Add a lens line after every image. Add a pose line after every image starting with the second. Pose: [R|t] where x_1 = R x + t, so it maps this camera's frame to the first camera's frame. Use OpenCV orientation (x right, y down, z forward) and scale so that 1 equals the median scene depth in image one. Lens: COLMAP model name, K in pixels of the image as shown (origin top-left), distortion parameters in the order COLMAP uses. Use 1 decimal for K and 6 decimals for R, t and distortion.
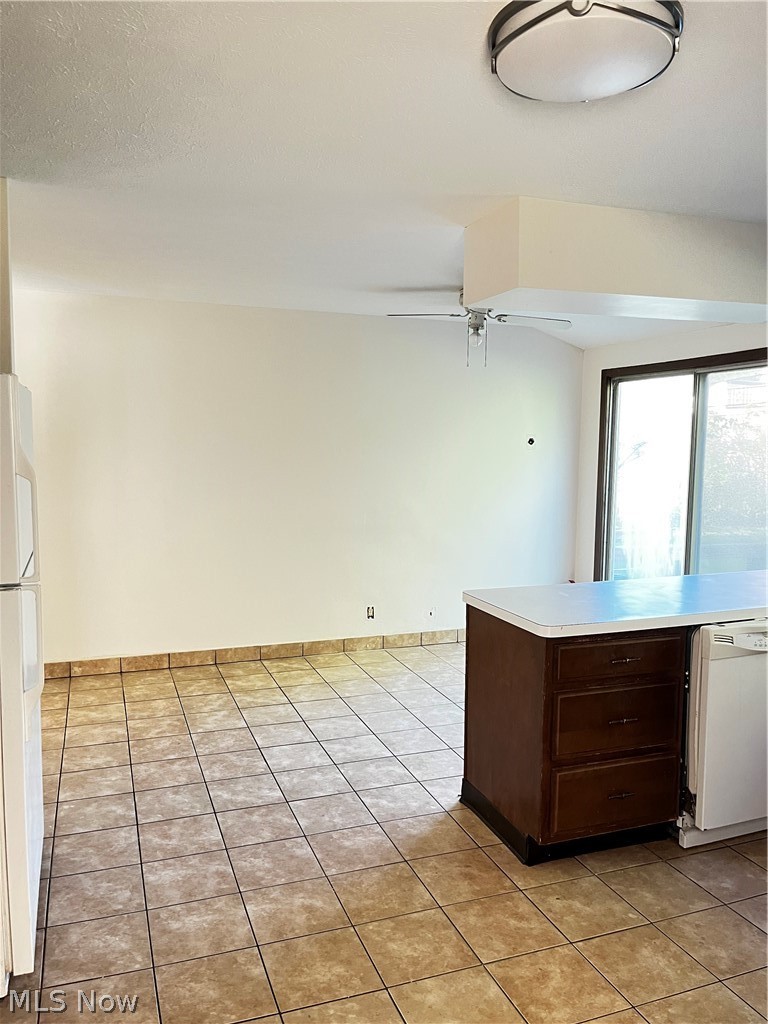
lens RADIAL K [[777.5, 0, 386.4], [0, 777.5, 514.2], [0, 0, 1]] dist [0.050292, -0.060597]
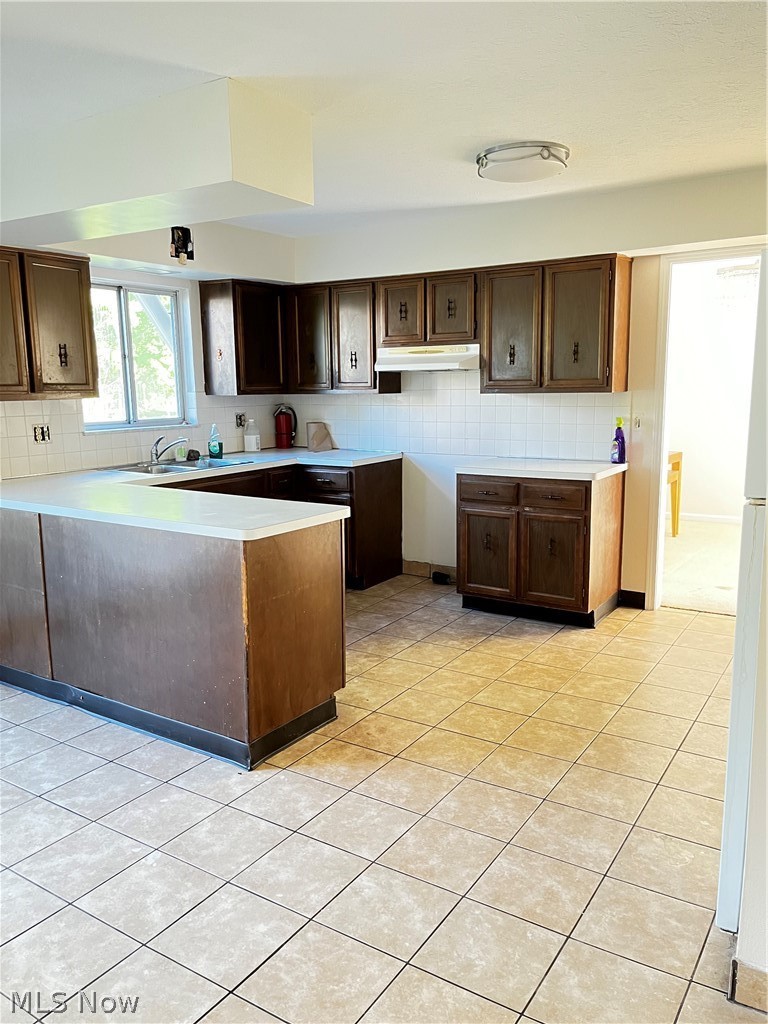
lens RADIAL K [[777.5, 0, 386.4], [0, 777.5, 514.9], [0, 0, 1]] dist [0.050292, -0.060597]
pose [[-0.598282, -0.136711, 0.789537, -0.761362], [0.074454, 0.971590, 0.224653, -0.111257], [-0.797819, 0.193190, -0.571106, 1.563264]]
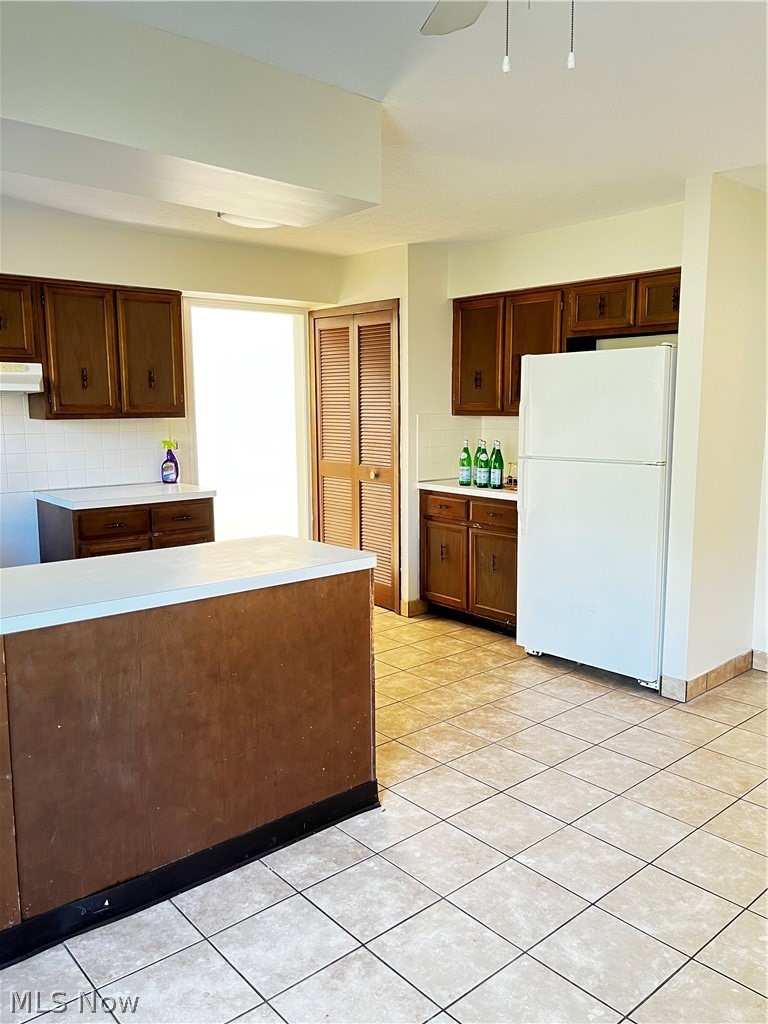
lens RADIAL K [[777.5, 0, 385.2], [0, 777.5, 509.8], [0, 0, 1]] dist [0.050292, -0.060597]
pose [[-0.937081, 0.041995, -0.346577, 0.434170], [-0.035070, 0.976394, 0.213133, -0.146197], [0.347346, 0.211877, -0.913487, 2.015315]]
